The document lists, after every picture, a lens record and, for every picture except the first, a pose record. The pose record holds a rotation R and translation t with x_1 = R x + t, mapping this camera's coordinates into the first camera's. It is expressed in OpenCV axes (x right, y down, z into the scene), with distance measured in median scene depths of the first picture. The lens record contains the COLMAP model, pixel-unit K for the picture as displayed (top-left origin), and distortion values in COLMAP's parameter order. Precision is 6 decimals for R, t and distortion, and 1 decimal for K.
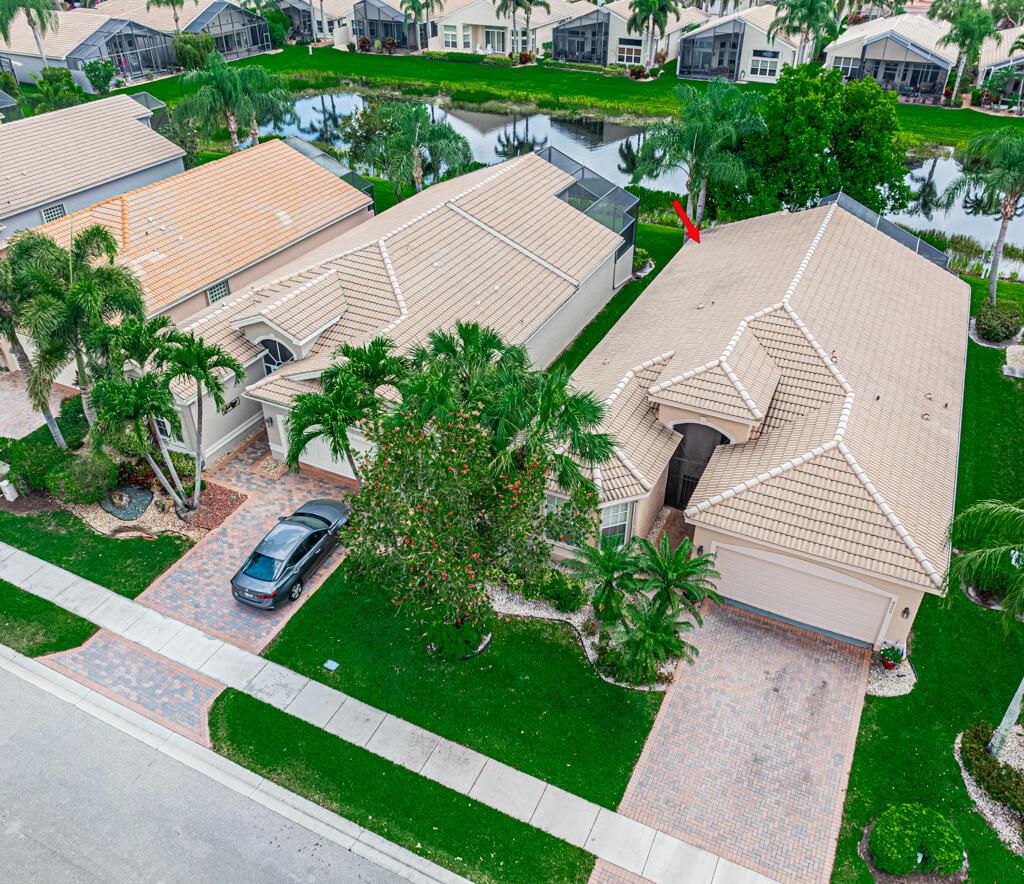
lens RADIAL K [[828.9, 0, 513.4], [0, 828.9, 441.9], [0, 0, 1]] dist [-0.021247, 0.007042]
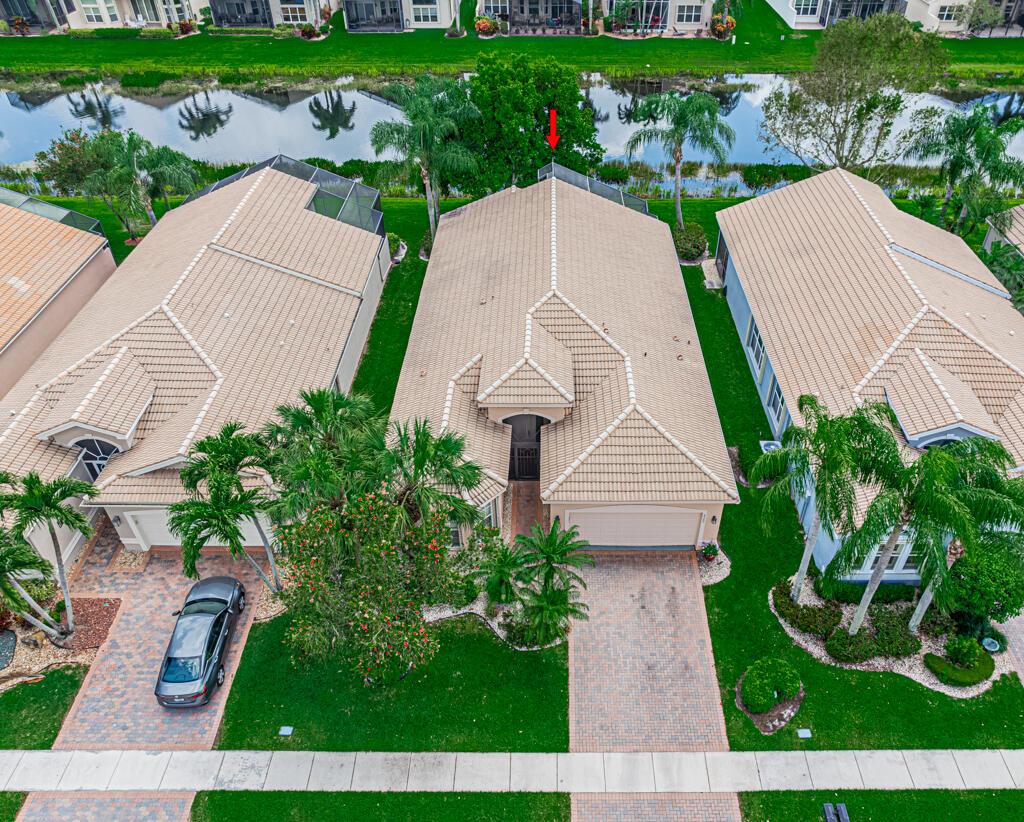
lens RADIAL K [[770.3, 0, 553.2], [0, 770.3, 414.7], [0, 0, 1]] dist [-0.024742, 0.012710]
pose [[0.897253, -0.281479, 0.340156, -0.121157], [0.247848, 0.958695, 0.139554, -0.174414], [-0.365387, -0.040909, 0.929956, -0.053968]]
